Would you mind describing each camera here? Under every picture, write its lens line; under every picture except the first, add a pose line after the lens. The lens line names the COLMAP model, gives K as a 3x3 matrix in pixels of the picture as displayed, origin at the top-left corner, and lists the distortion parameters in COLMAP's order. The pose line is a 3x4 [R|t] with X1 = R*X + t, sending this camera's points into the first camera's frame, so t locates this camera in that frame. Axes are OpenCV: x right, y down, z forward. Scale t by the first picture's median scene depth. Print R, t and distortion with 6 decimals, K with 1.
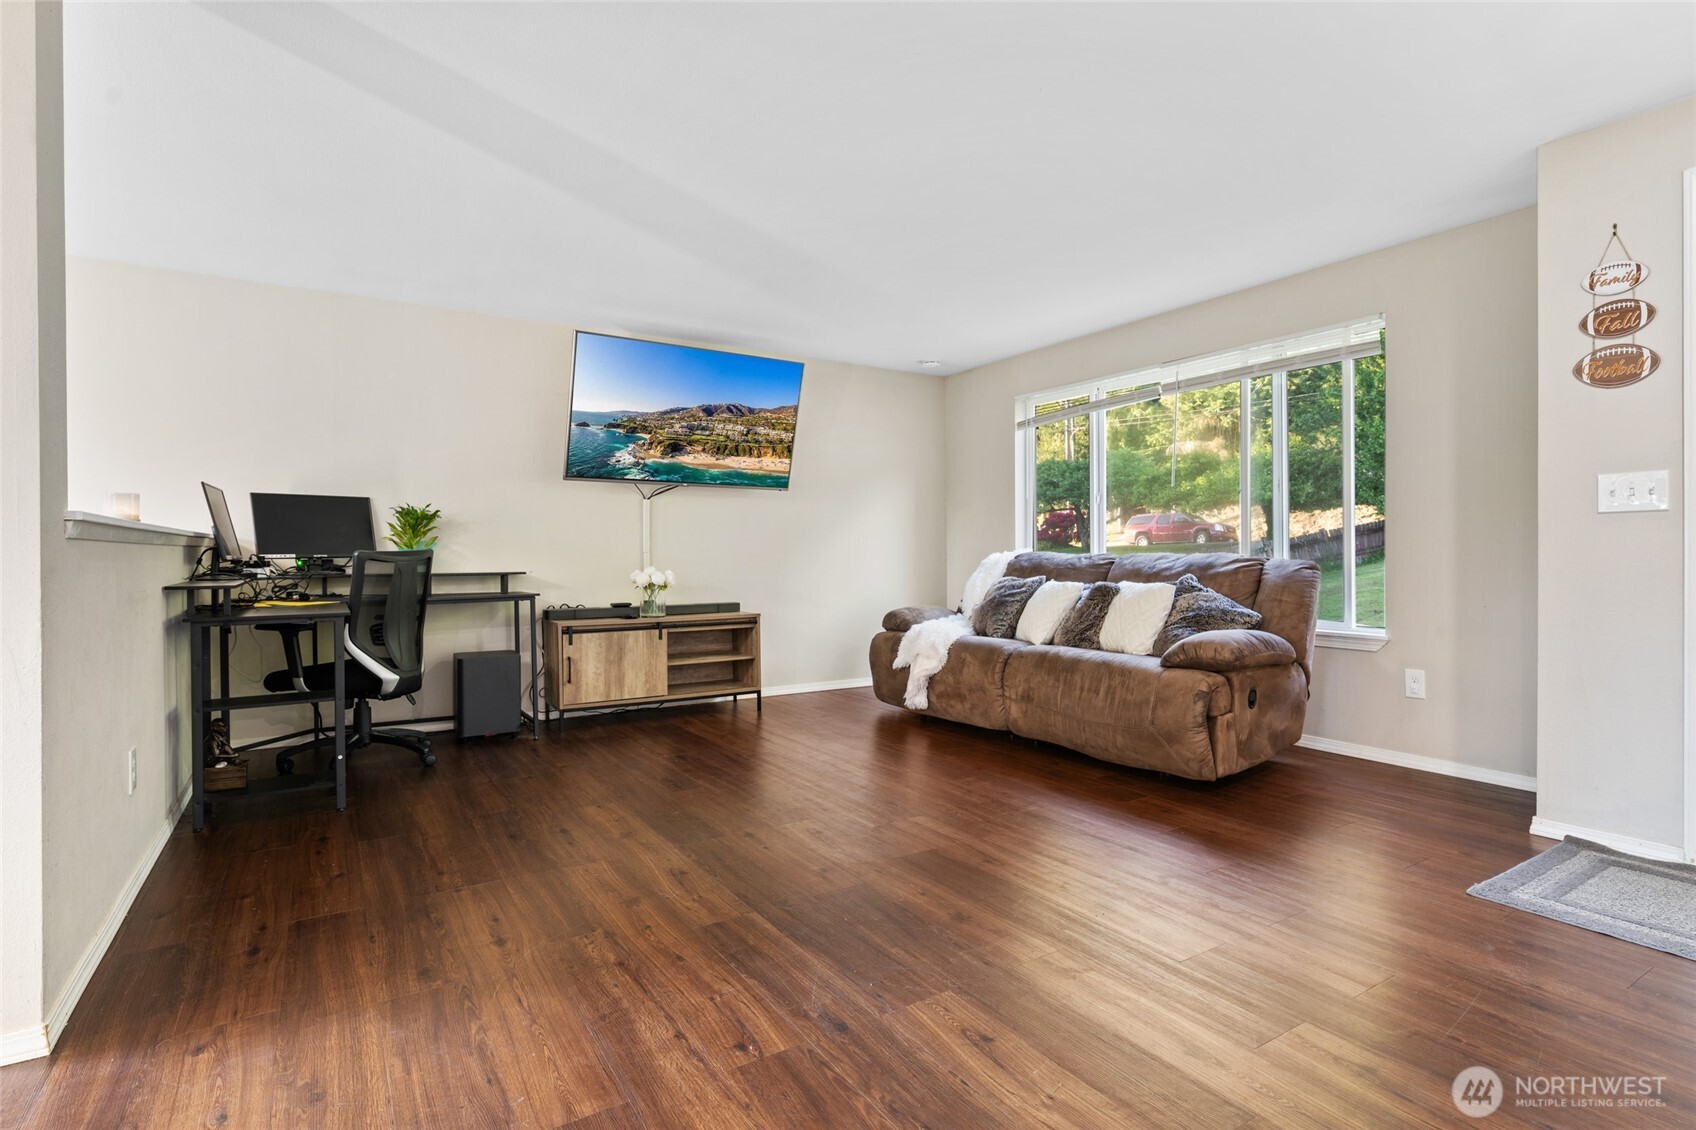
lens RADIAL K [[846.1, 0, 848.0], [0, 846.1, 565.0], [0, 0, 1]] dist [0.001568, 0.000110]
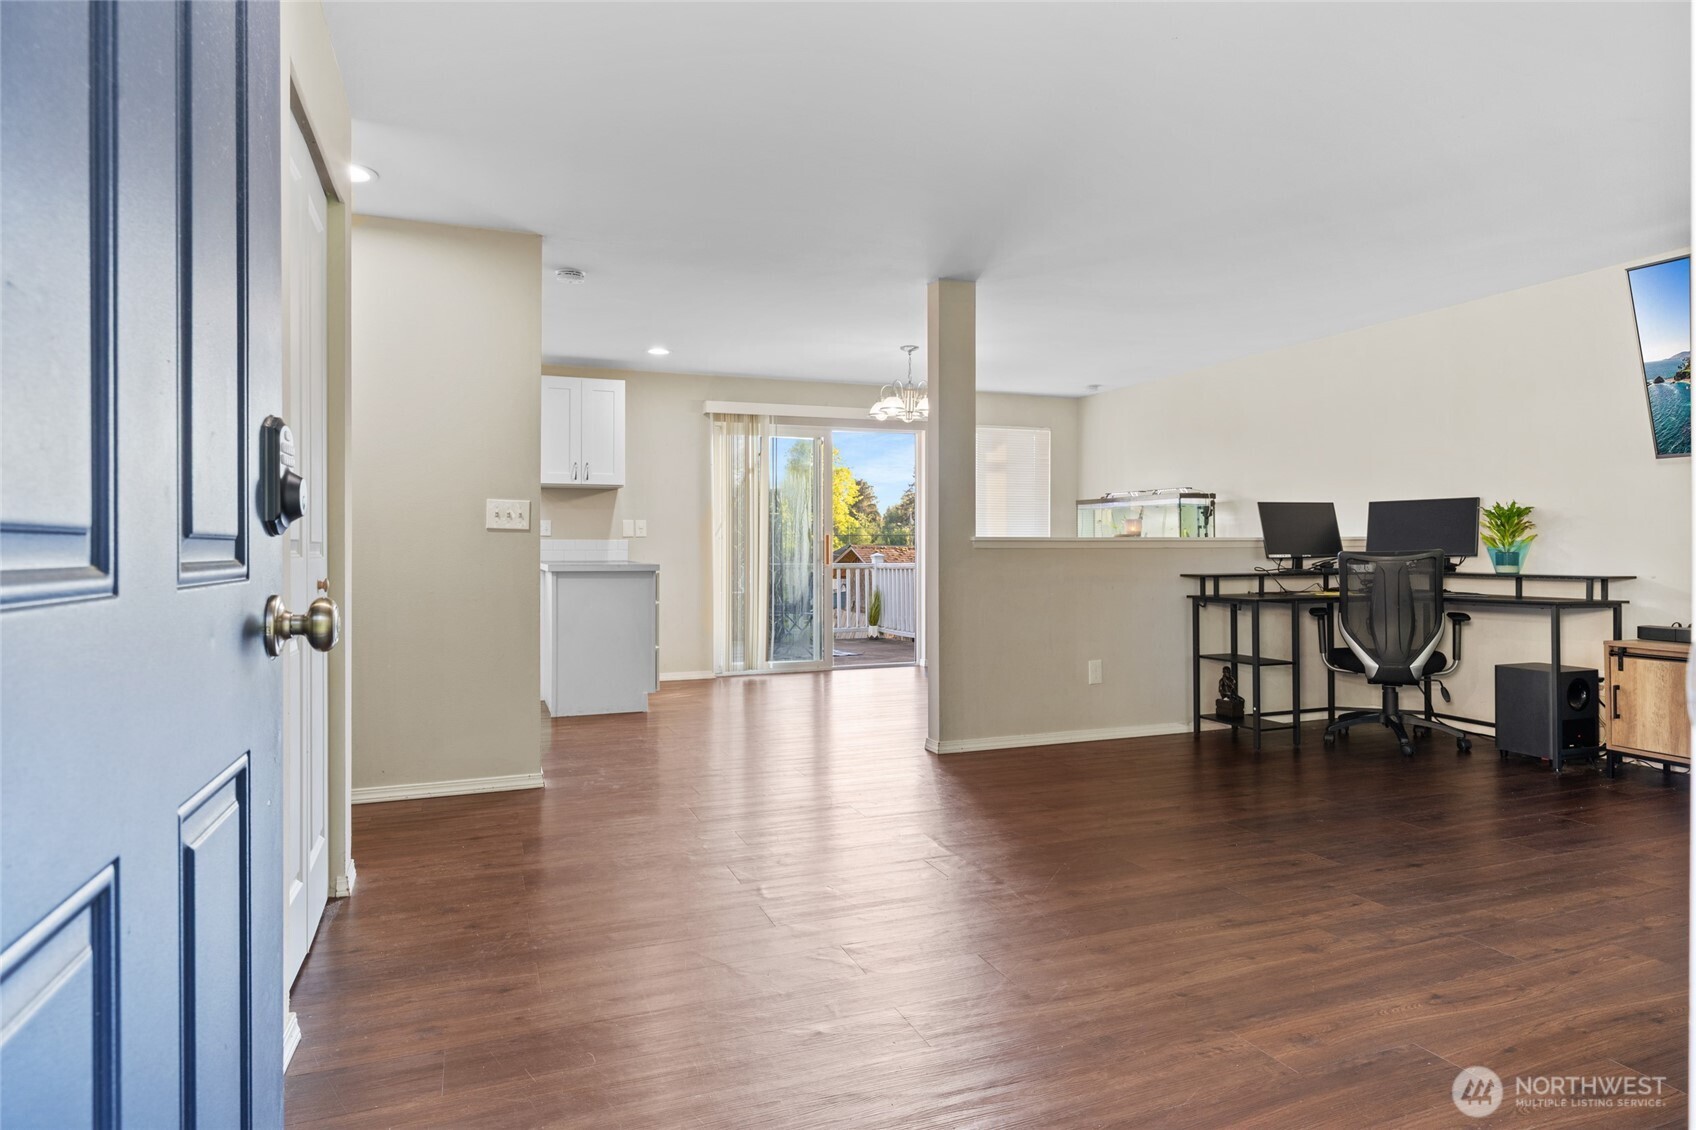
lens RADIAL K [[969.8, 0, 848.6], [0, 969.8, 548.1], [0, 0, 1]] dist [-0.000466, -0.000132]
pose [[-0.195851, 0.004412, -0.980624, 0.682145], [-0.008776, 0.999942, 0.006252, -0.018859], [0.980594, 0.009830, -0.195801, 0.456281]]
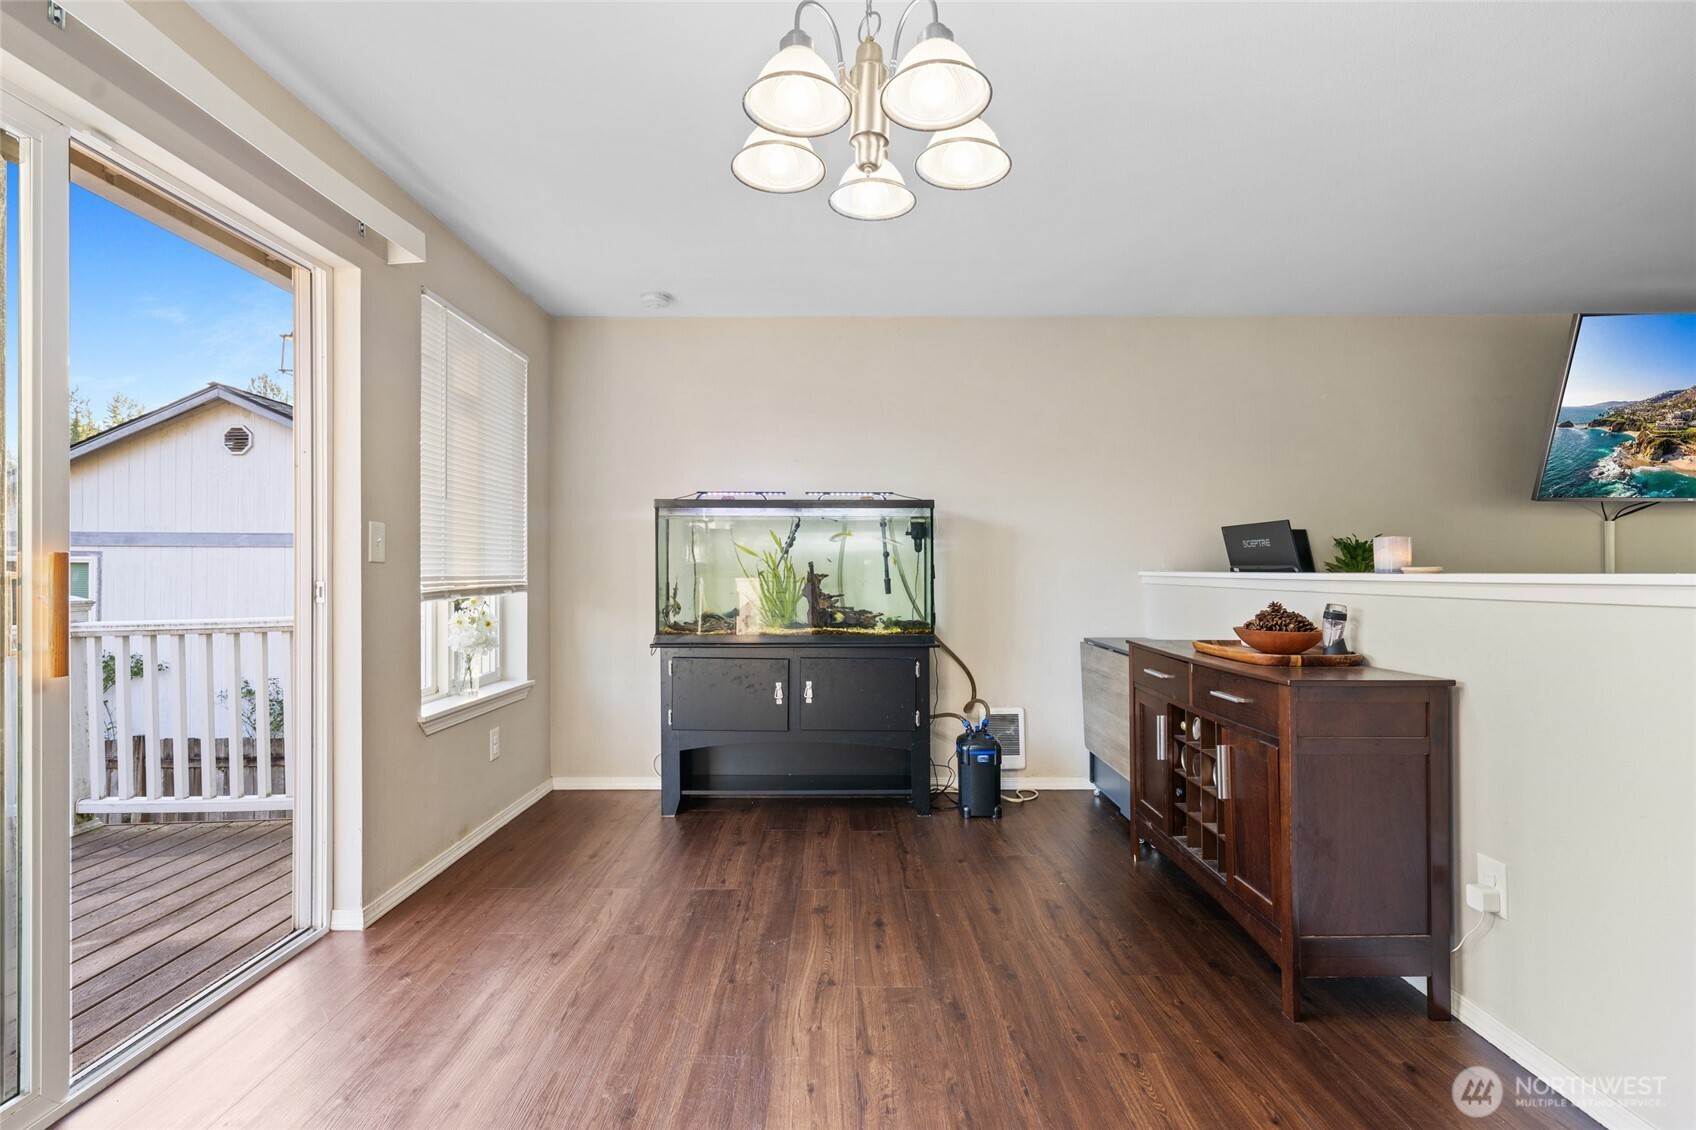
lens RADIAL K [[787.8, 0, 844.2], [0, 787.8, 571.0], [0, 0, 1]] dist [0.001844, 0.000349]
pose [[0.839321, -0.006319, -0.543599, -0.518709], [-0.000191, 0.999929, -0.011919, -0.019671], [0.543635, 0.010108, 0.839261, -0.002958]]
